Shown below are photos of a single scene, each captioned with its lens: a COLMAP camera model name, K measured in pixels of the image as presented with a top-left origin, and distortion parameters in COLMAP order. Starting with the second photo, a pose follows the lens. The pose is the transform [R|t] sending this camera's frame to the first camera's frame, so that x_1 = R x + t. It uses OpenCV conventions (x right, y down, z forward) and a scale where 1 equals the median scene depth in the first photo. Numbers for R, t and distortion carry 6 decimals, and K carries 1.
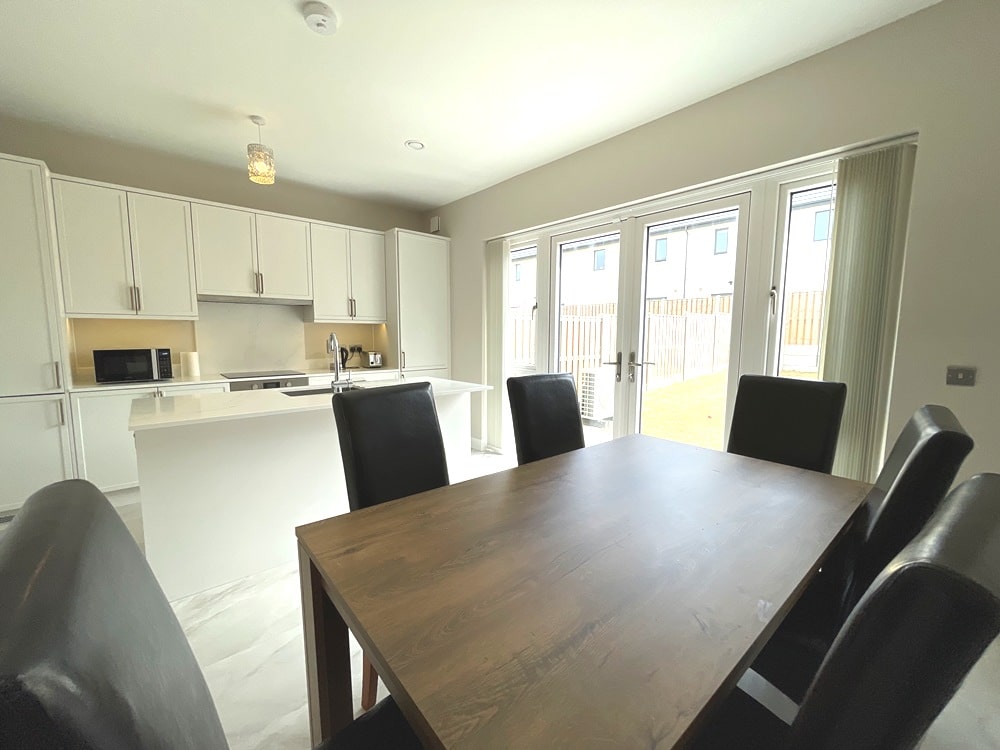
lens RADIAL K [[406.4, 0, 498.1], [0, 406.4, 373.4], [0, 0, 1]] dist [-0.001894, -0.000248]
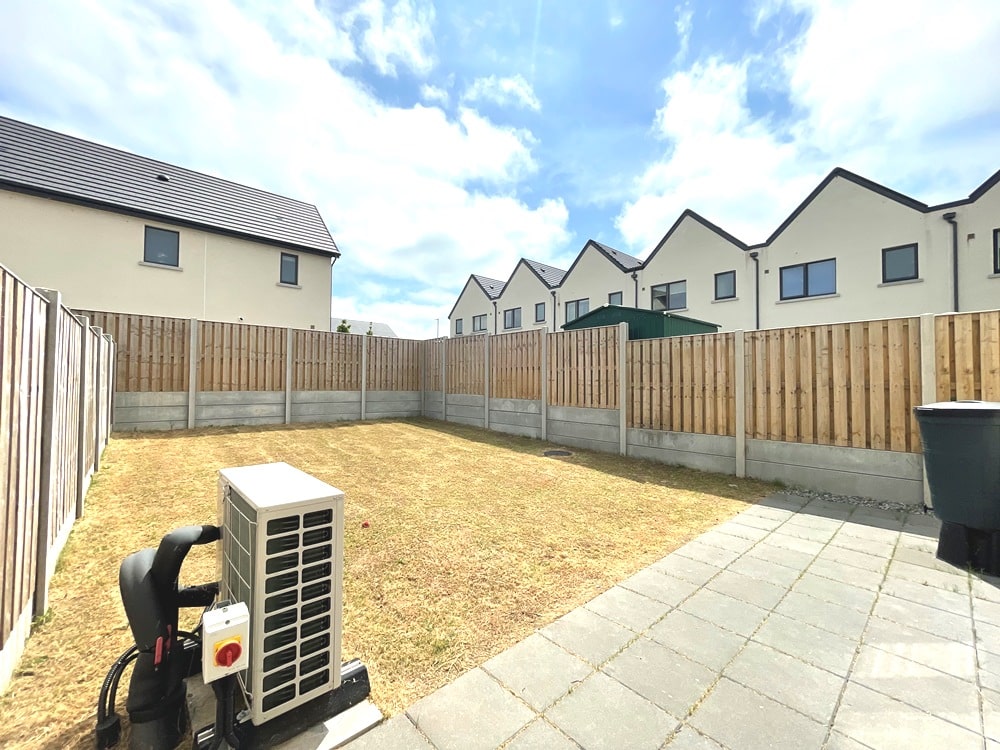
lens RADIAL K [[406.4, 0, 494.2], [0, 406.4, 374.8], [0, 0, 1]] dist [-0.001894, -0.000248]
pose [[0.000679, 0.021181, 0.999775, -0.041697], [0.091724, 0.995560, -0.021154, -0.125785], [-0.995784, 0.091718, -0.001267, 1.630798]]
